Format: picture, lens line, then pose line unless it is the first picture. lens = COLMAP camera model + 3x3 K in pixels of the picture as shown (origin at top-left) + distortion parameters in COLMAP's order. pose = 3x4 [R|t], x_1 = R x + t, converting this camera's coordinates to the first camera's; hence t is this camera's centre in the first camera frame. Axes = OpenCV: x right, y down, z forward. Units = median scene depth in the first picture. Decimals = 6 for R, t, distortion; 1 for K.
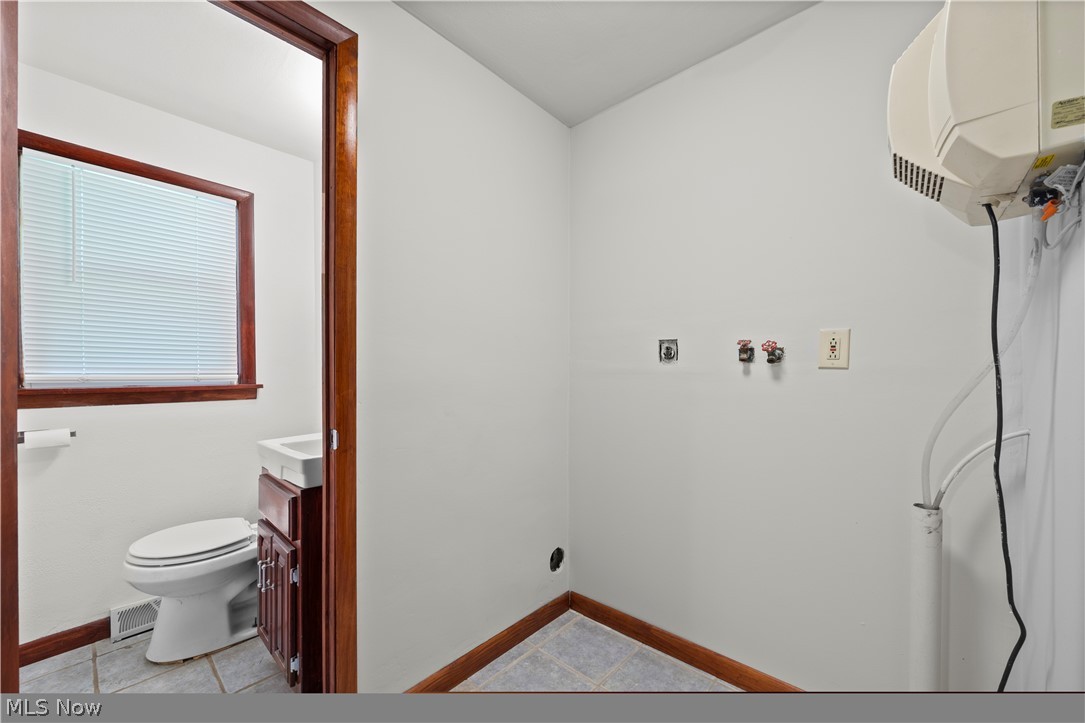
lens RADIAL K [[422.3, 0, 543.9], [0, 422.3, 373.3], [0, 0, 1]] dist [0.002702, 0.000039]
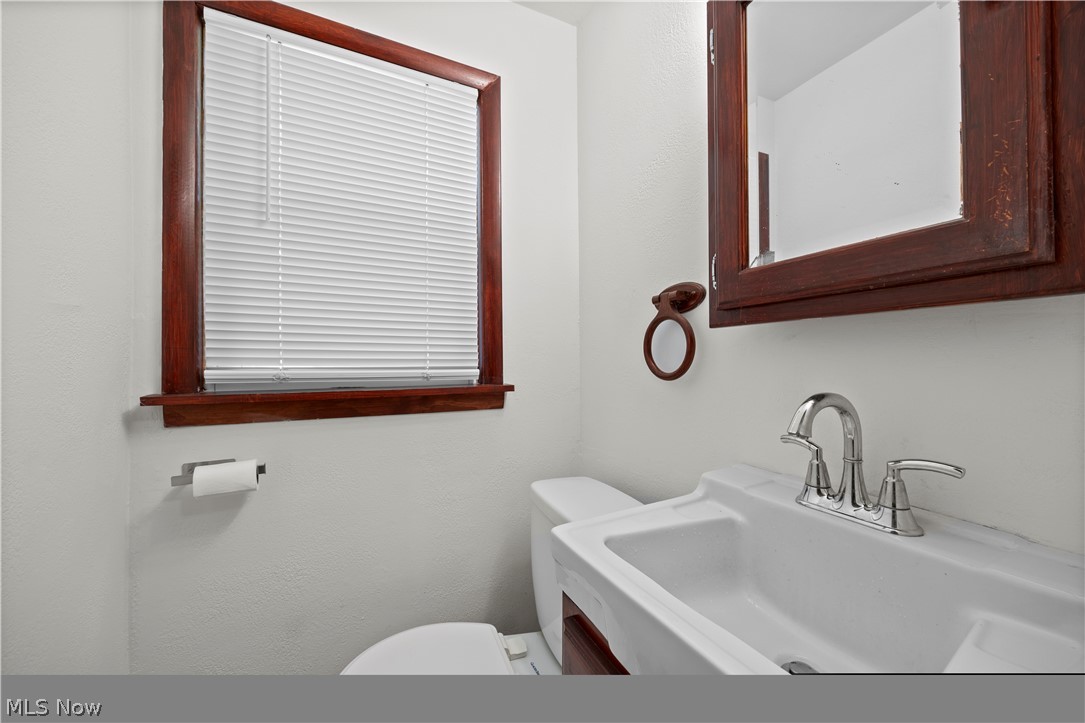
lens RADIAL K [[410.3, 0, 542.2], [0, 410.3, 359.9], [0, 0, 1]] dist [-0.001458, 0.000001]
pose [[0.917119, -0.008924, -0.398514, -0.420132], [0.003718, 0.999897, -0.013834, -0.001682], [0.398597, 0.011206, 0.917058, 0.510852]]
